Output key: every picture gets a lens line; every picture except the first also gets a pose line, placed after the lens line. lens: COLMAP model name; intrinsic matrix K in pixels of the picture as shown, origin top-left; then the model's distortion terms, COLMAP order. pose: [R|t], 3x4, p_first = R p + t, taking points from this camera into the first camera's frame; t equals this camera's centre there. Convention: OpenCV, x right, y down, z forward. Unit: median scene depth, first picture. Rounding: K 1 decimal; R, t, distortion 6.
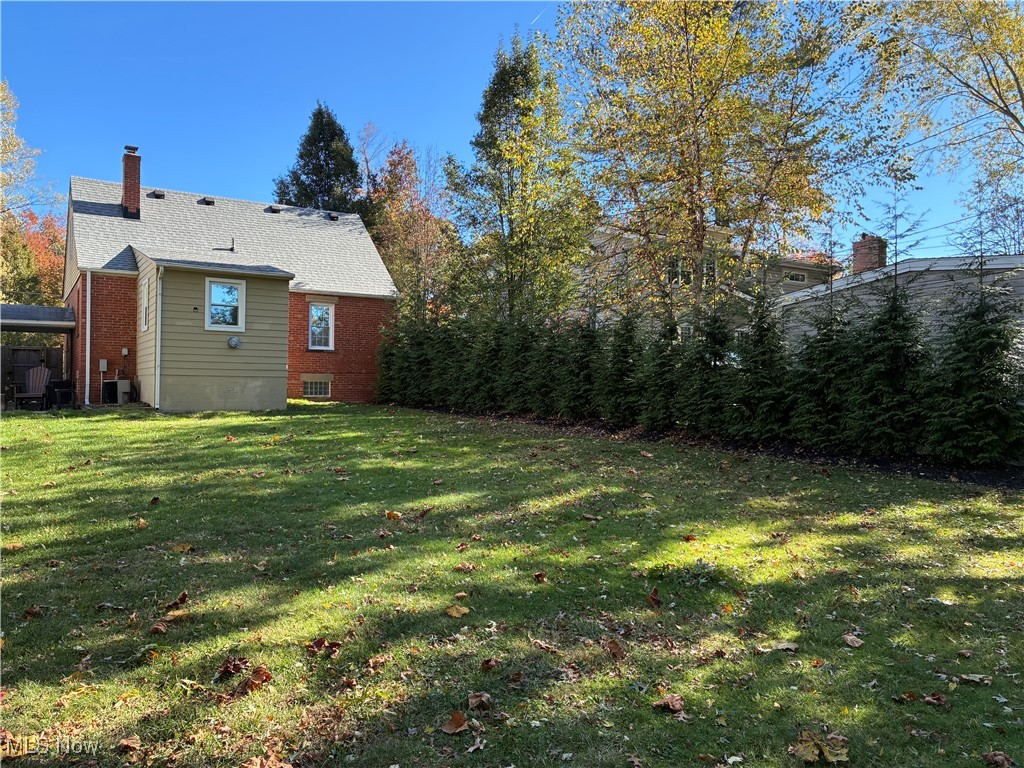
lens RADIAL K [[773.2, 0, 513.0], [0, 773.2, 384.5], [0, 0, 1]] dist [-0.003663, -0.003590]
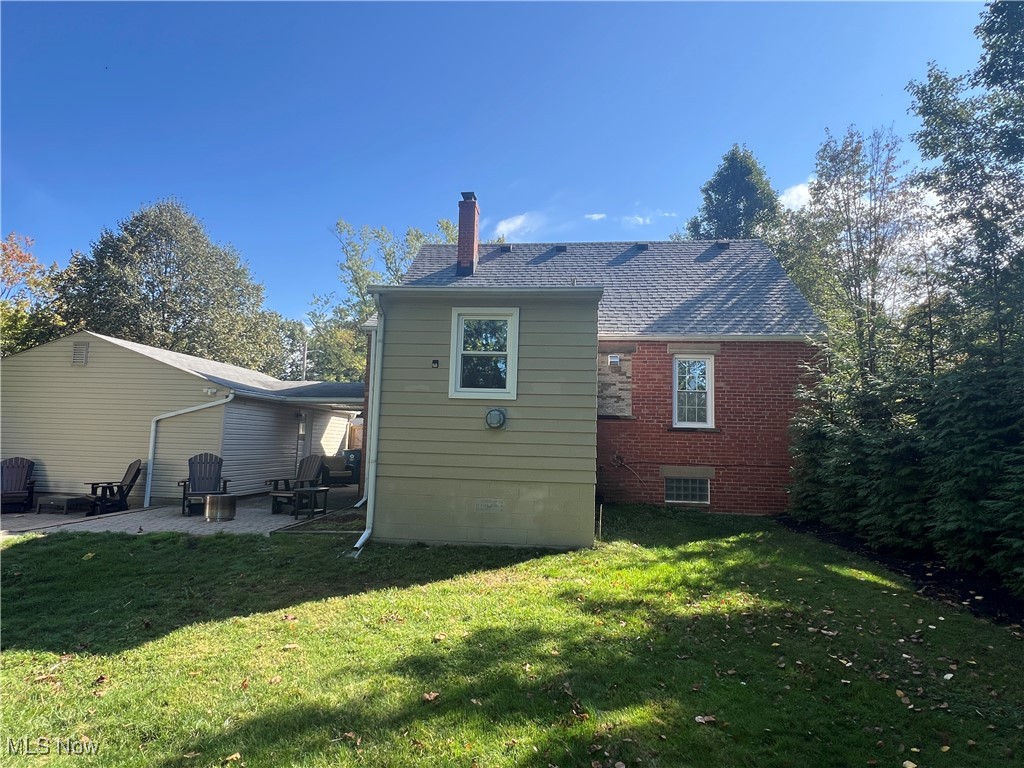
lens RADIAL K [[549.2, 0, 511.6], [0, 549.2, 385.3], [0, 0, 1]] dist [-0.002697, -0.000170]
pose [[0.786230, -0.053875, -0.615581, -0.106196], [-0.015479, 0.994162, -0.106779, -0.035664], [0.617740, 0.093481, 0.780807, 0.680588]]
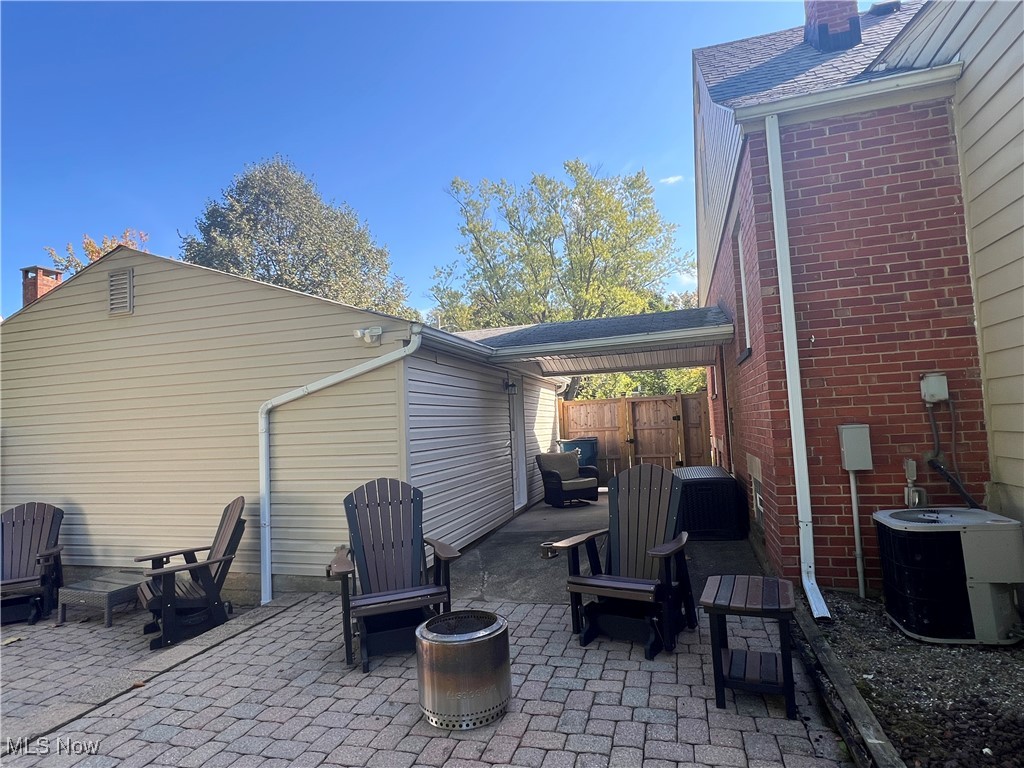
lens RADIAL K [[549.2, 0, 513.2], [0, 549.2, 385.3], [0, 0, 1]] dist [-0.002697, -0.000170]
pose [[0.650259, -0.092752, -0.754029, -0.222164], [0.057676, 0.995682, -0.072739, -0.037128], [0.757520, 0.003809, 0.652801, 0.724210]]
